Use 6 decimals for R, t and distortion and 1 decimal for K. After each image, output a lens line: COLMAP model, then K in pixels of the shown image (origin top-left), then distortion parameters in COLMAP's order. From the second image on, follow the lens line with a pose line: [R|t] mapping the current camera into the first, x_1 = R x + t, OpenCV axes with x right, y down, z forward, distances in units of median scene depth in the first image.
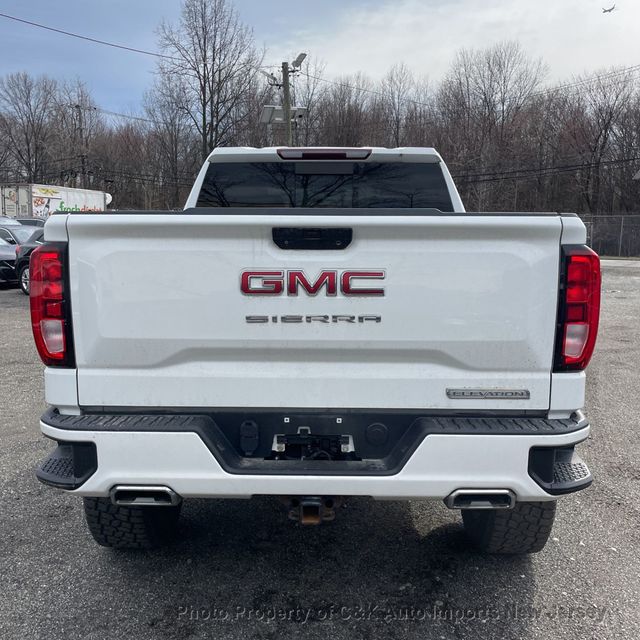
lens RADIAL K [[638.7, 0, 326.3], [0, 638.7, 318.3], [0, 0, 1]] dist [0.101003, -0.151824]
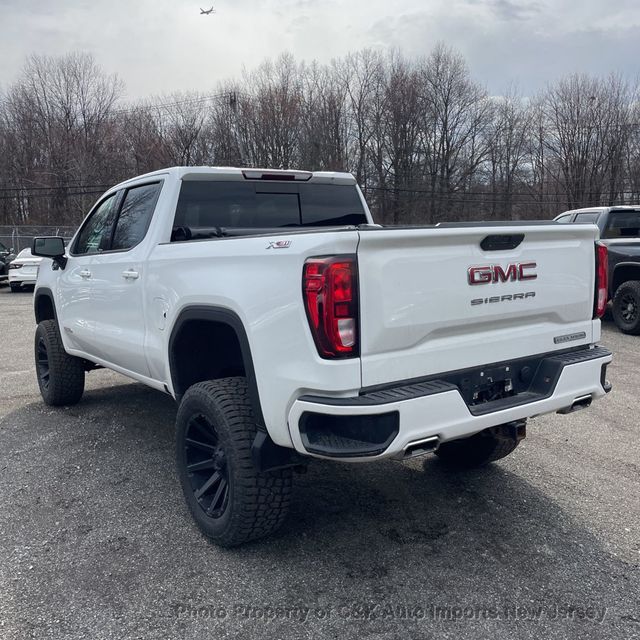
lens RADIAL K [[638.7, 0, 326.3], [0, 638.7, 318.3], [0, 0, 1]] dist [0.101003, -0.151824]
pose [[0.811449, -0.101439, 0.575553, -1.124768], [0.112515, 0.993513, 0.016473, -0.021899], [-0.573490, 0.051392, 0.817599, 0.049822]]
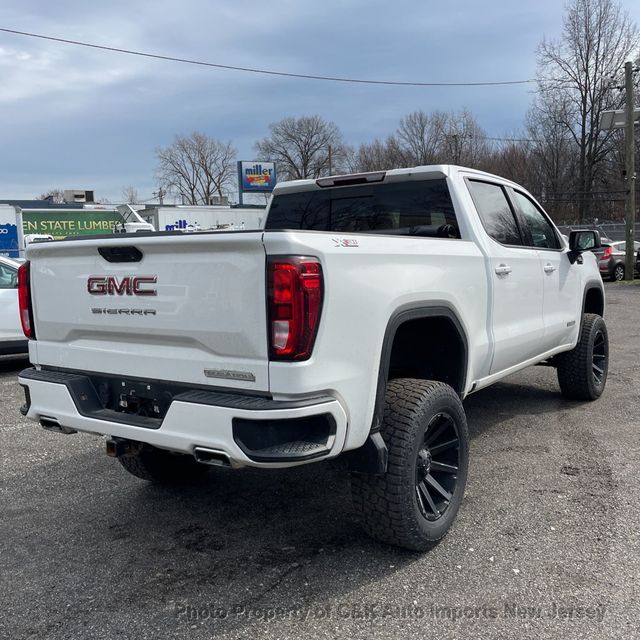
lens RADIAL K [[638.7, 0, 326.3], [0, 638.7, 318.3], [0, 0, 1]] dist [0.101003, -0.151824]
pose [[0.838368, 0.026478, -0.544461, 1.075487], [-0.042300, 0.998968, -0.016554, 0.019614], [0.543460, 0.036909, 0.838623, 0.053467]]
